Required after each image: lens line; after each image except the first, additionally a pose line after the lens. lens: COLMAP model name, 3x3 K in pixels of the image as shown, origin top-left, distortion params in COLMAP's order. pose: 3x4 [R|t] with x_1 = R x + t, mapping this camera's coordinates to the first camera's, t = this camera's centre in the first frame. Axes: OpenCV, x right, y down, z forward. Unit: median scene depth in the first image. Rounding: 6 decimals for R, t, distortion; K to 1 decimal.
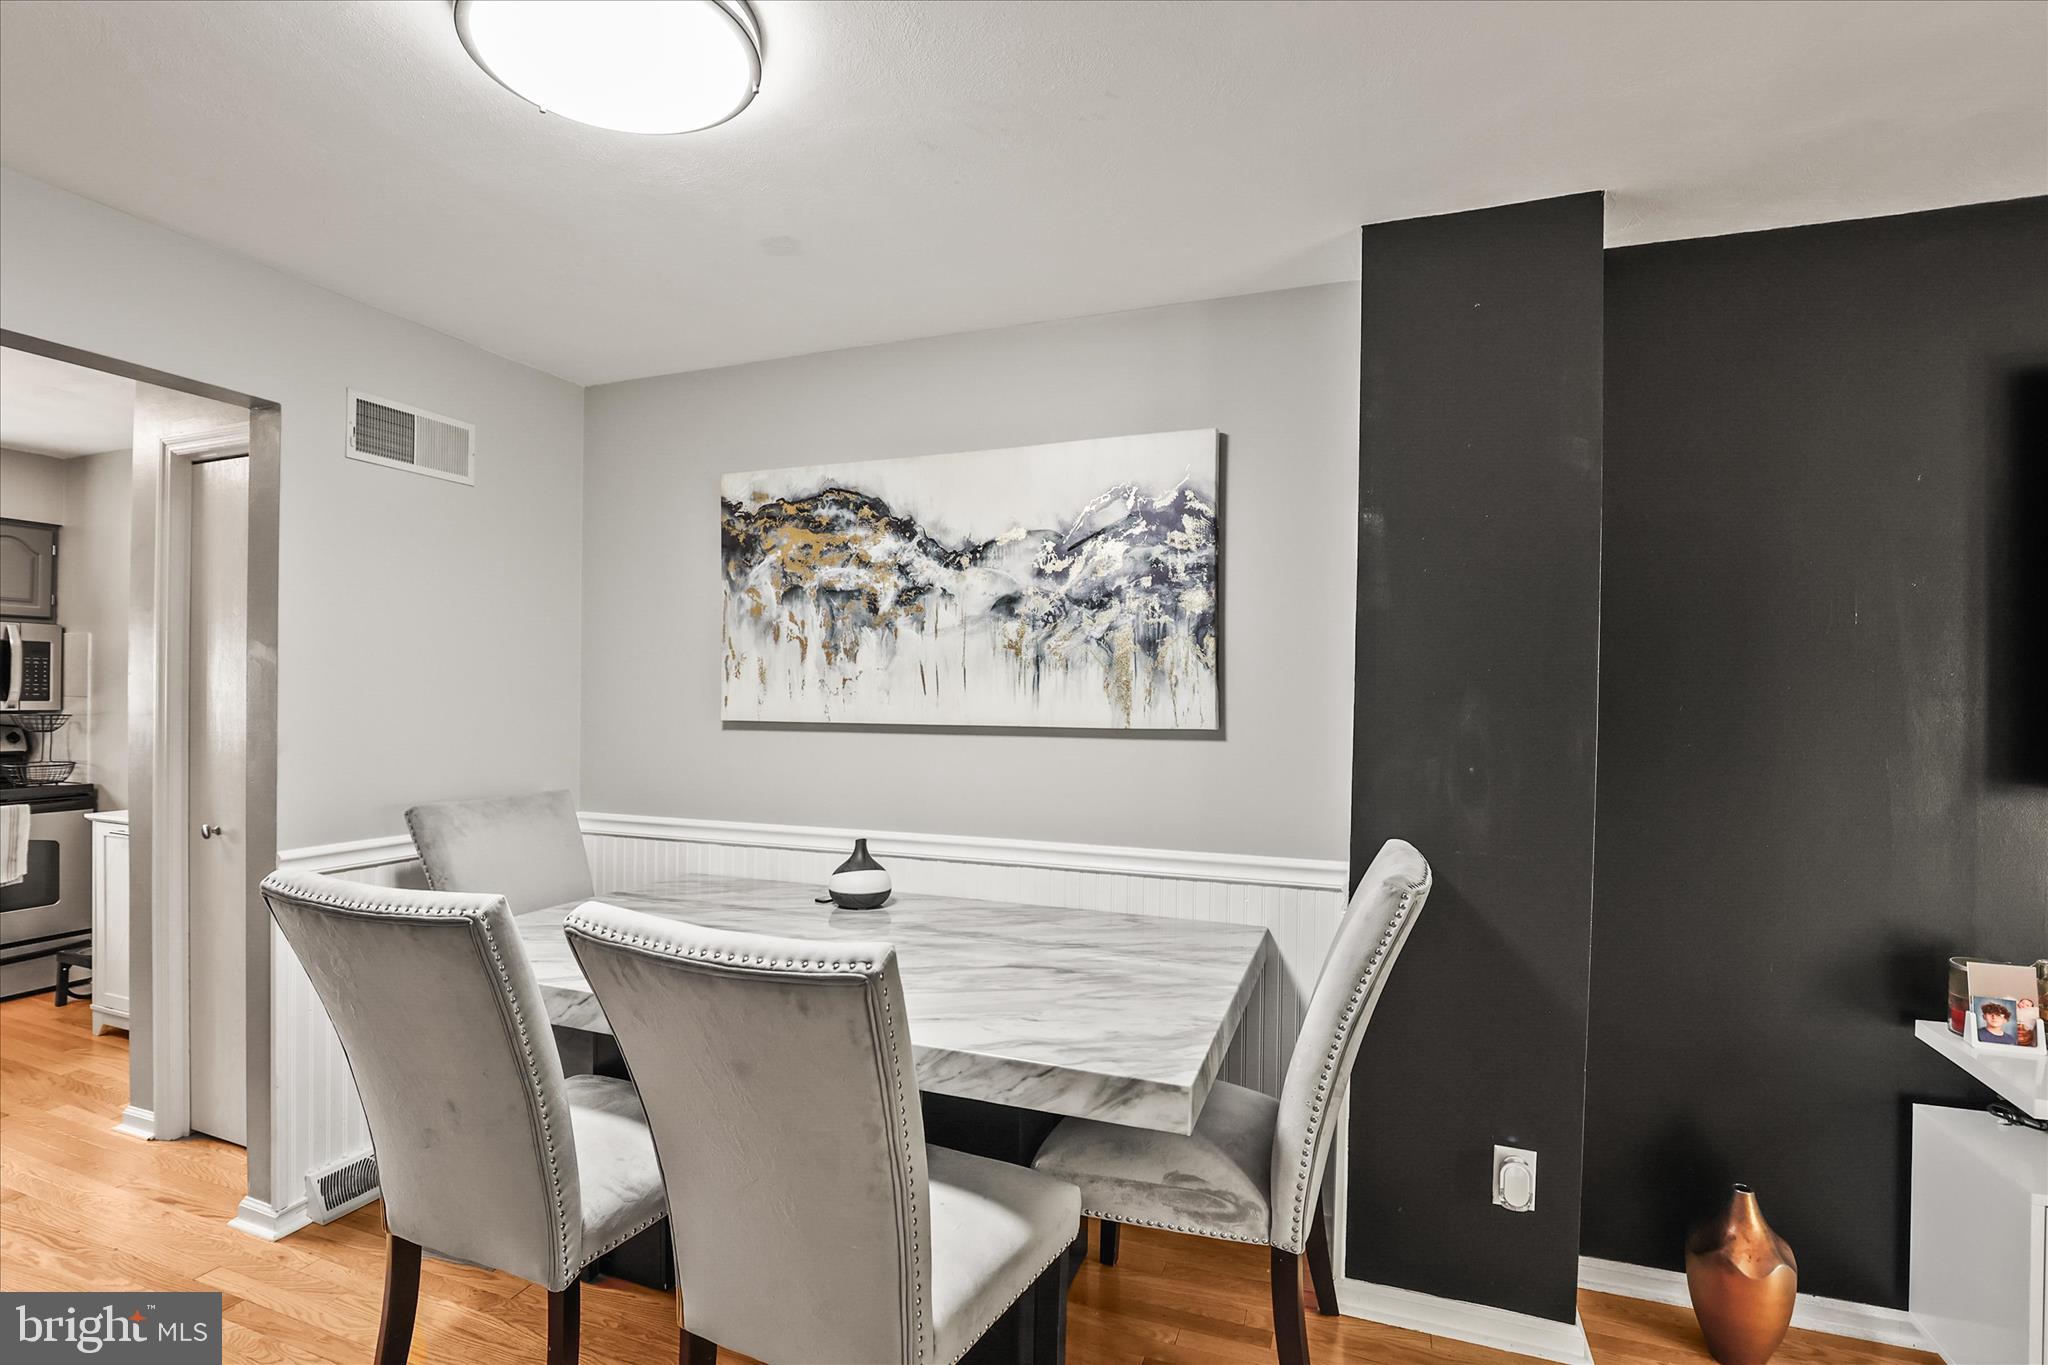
lens RADIAL K [[954.5, 0, 1012.8], [0, 954.5, 686.5], [0, 0, 1]] dist [-0.036728, 0.007648]
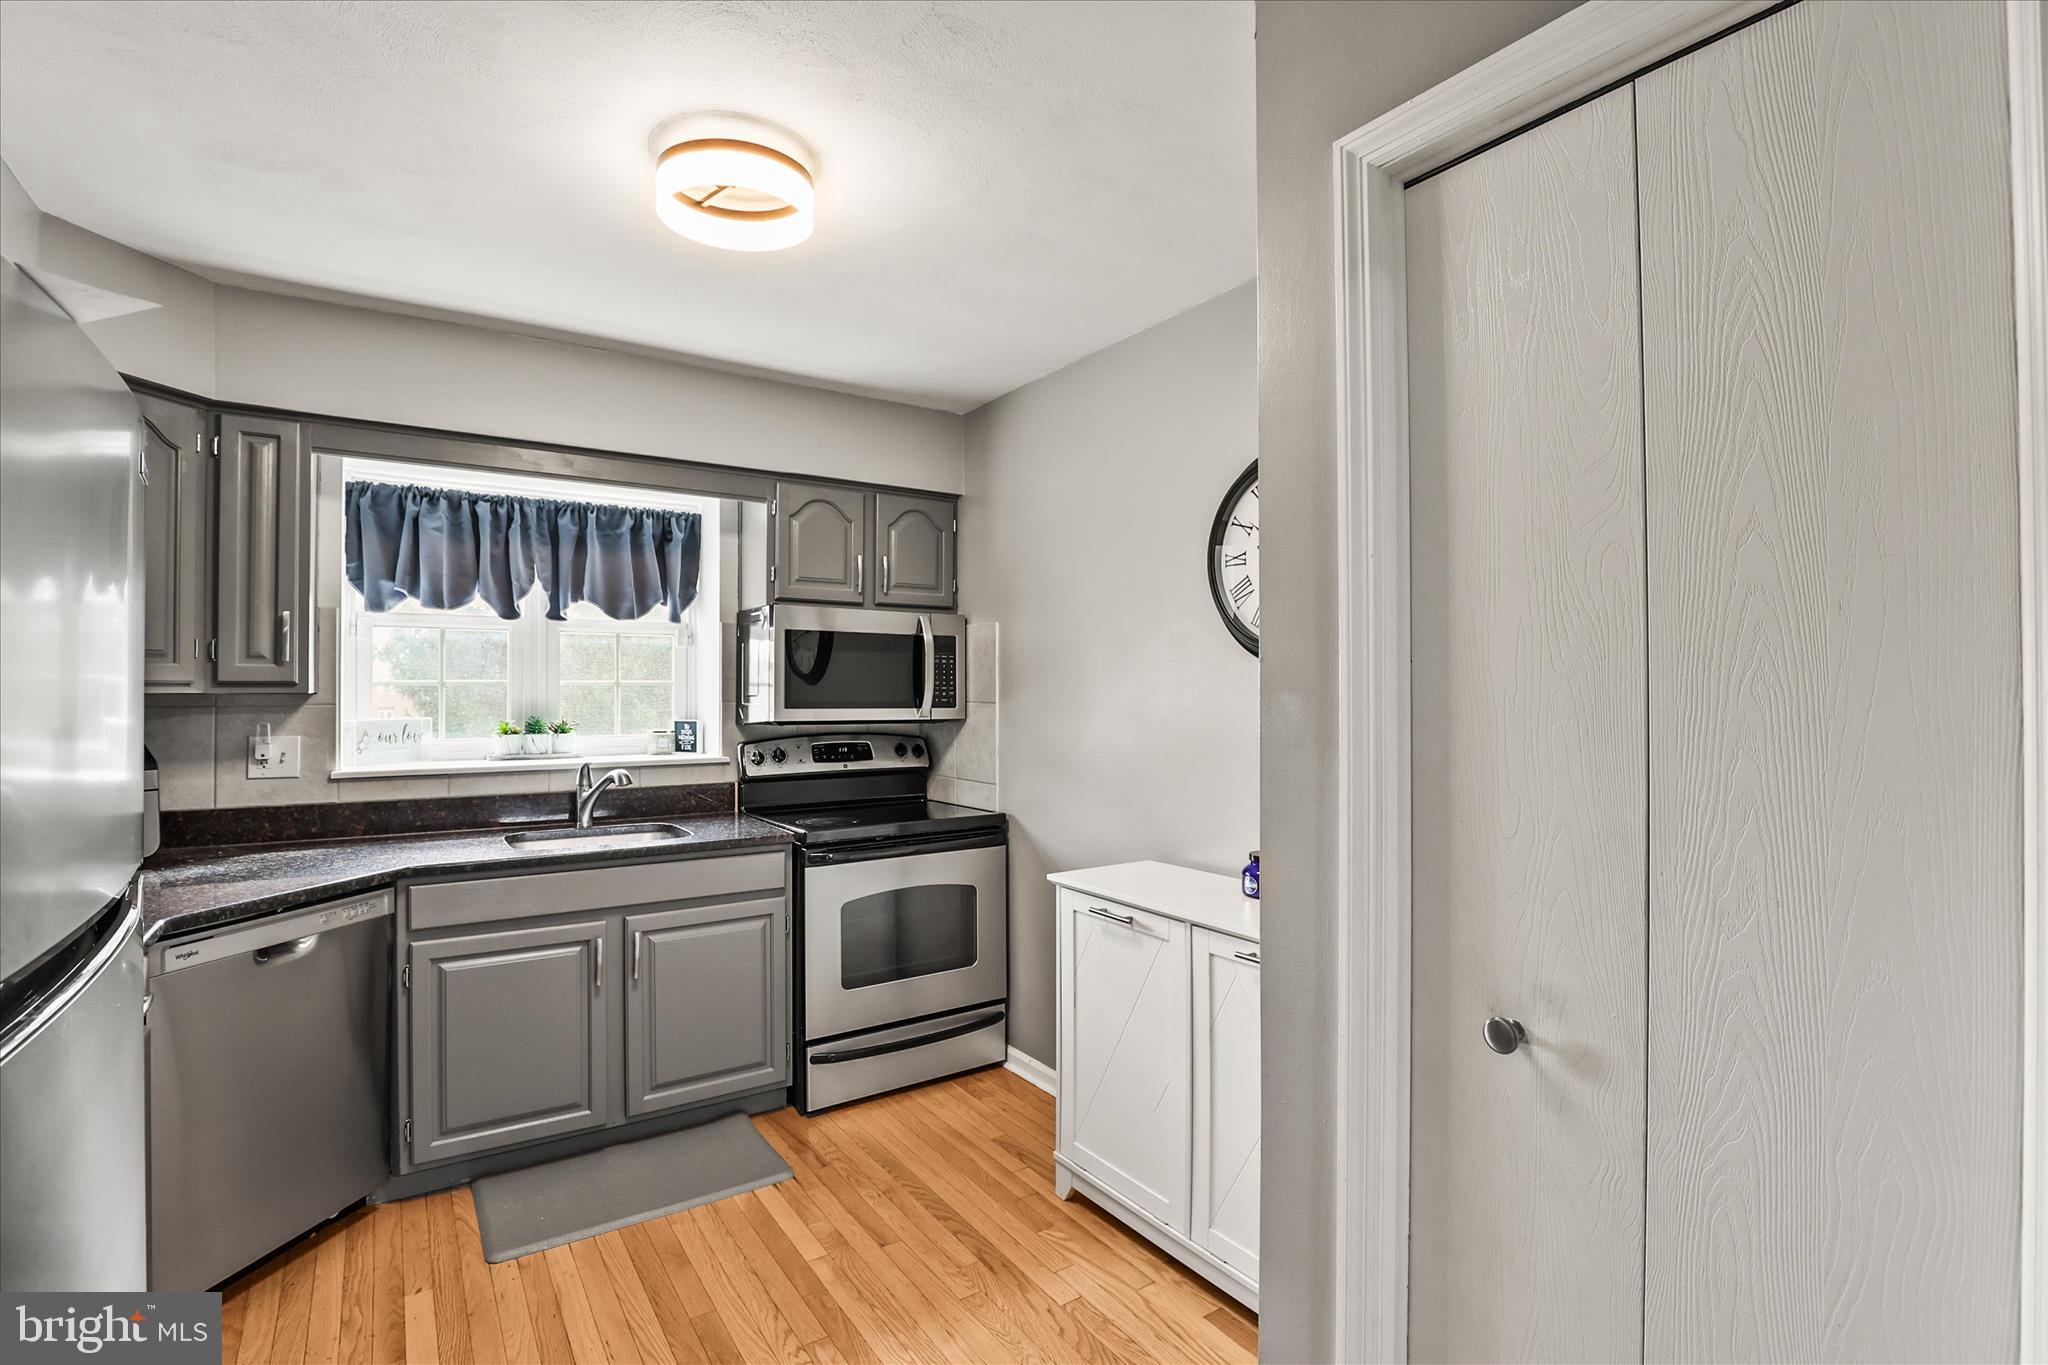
lens RADIAL K [[954.5, 0, 1012.8], [0, 954.5, 686.5], [0, 0, 1]] dist [-0.036728, 0.007648]
pose [[0.812165, -0.010964, -0.583325, -0.509244], [0.011433, 0.999931, -0.002875, -0.000485], [0.583316, -0.004334, 0.812234, 0.344899]]
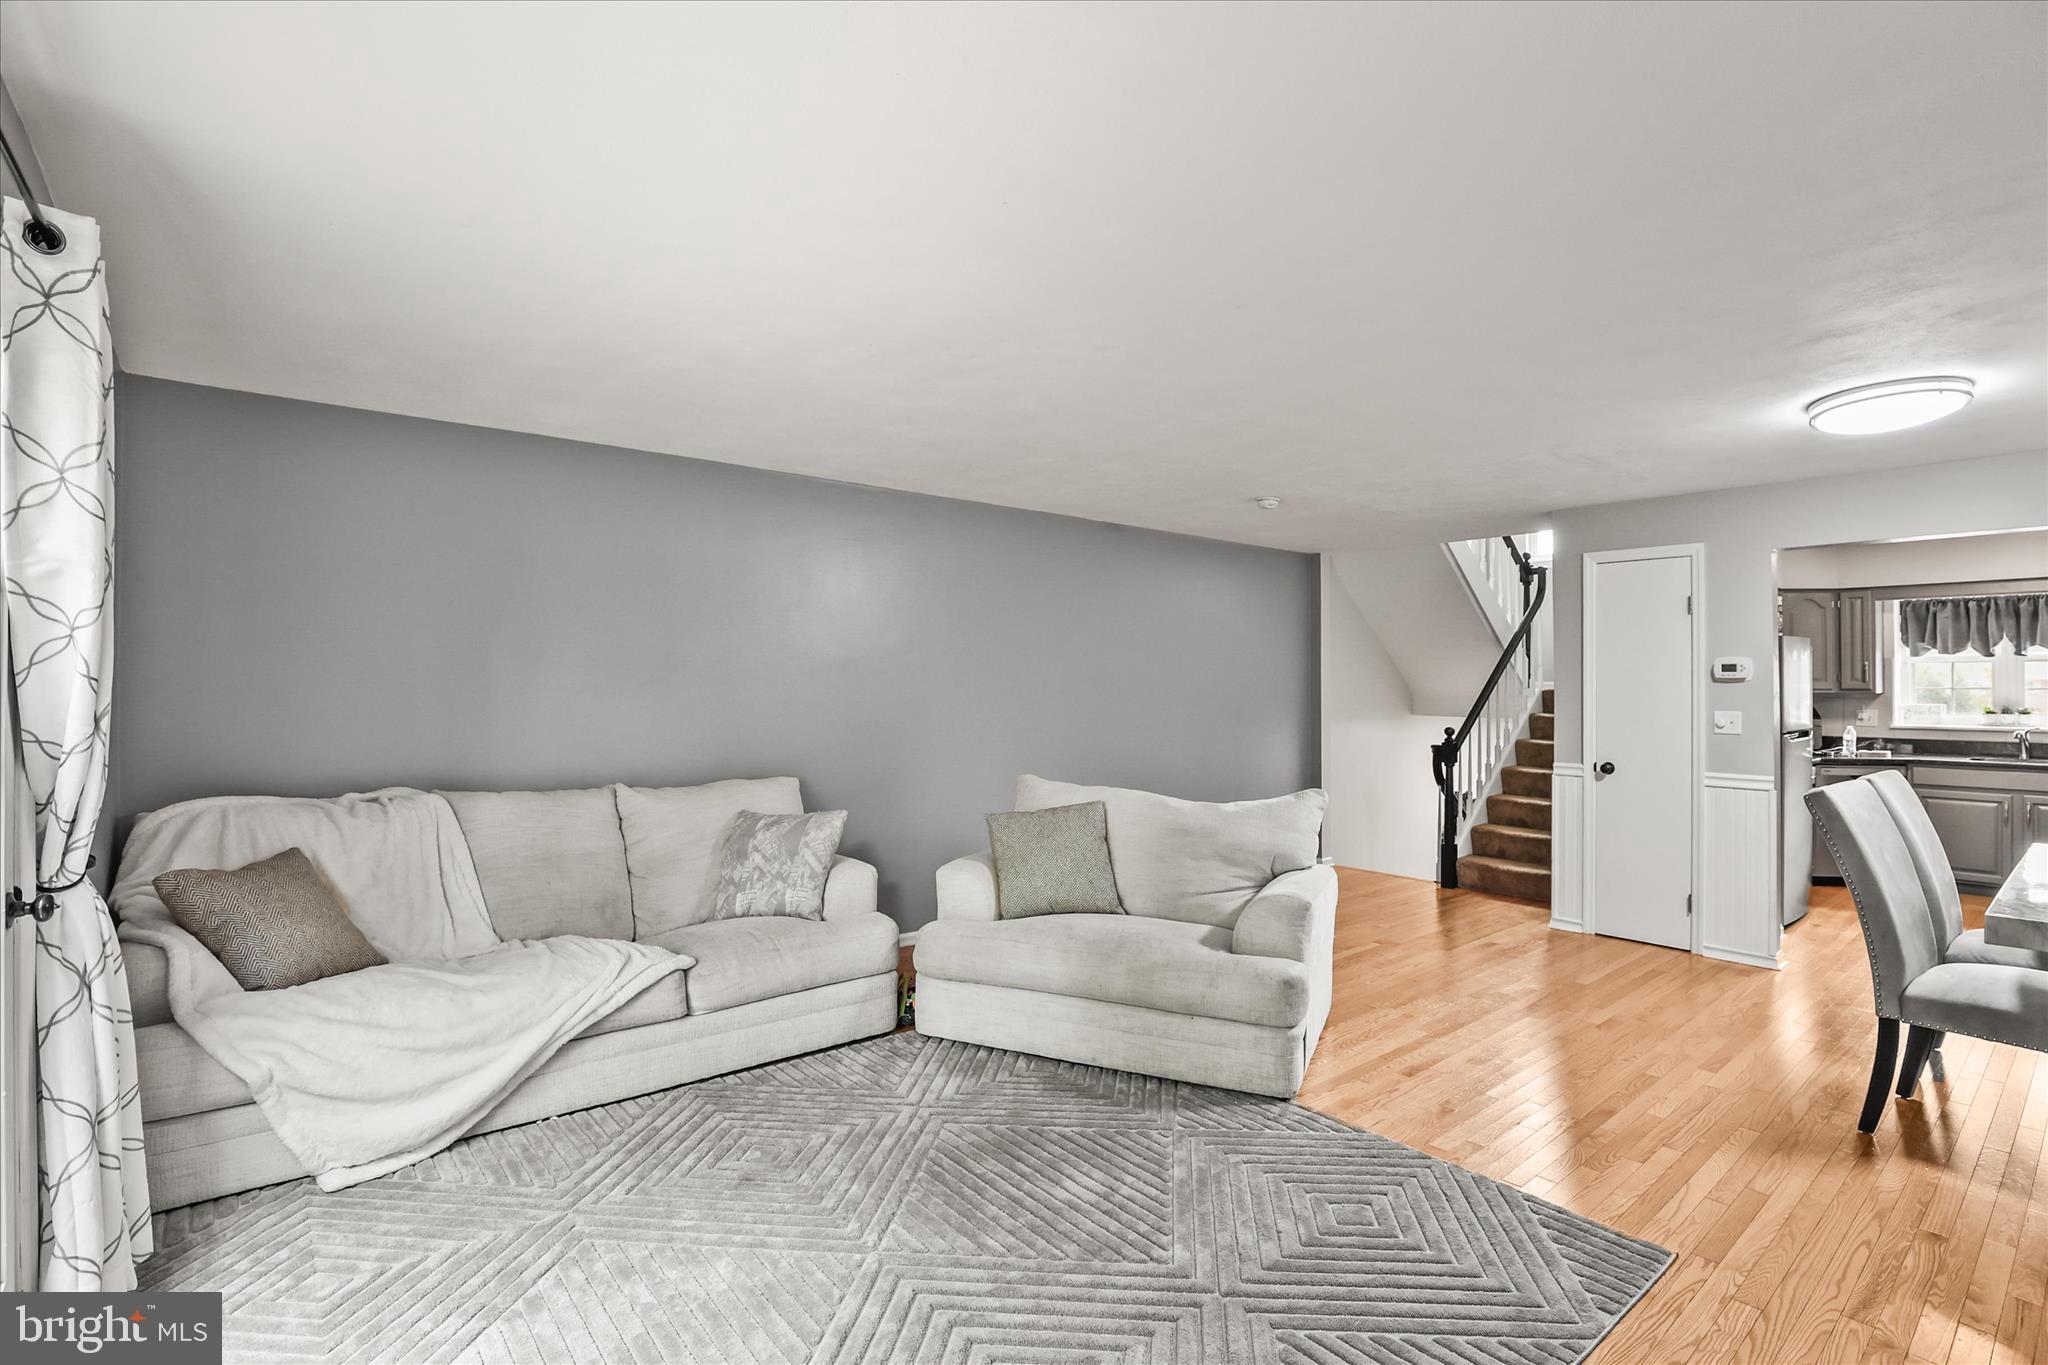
lens RADIAL K [[974.2, 0, 1020.7], [0, 974.2, 676.7], [0, 0, 1]] dist [-0.013596, 0.000454]
pose [[-0.484875, -0.019823, -0.874359, 0.906168], [0.000878, 0.999732, -0.023152, 0.005858], [0.874583, -0.011993, -0.484728, 0.095138]]
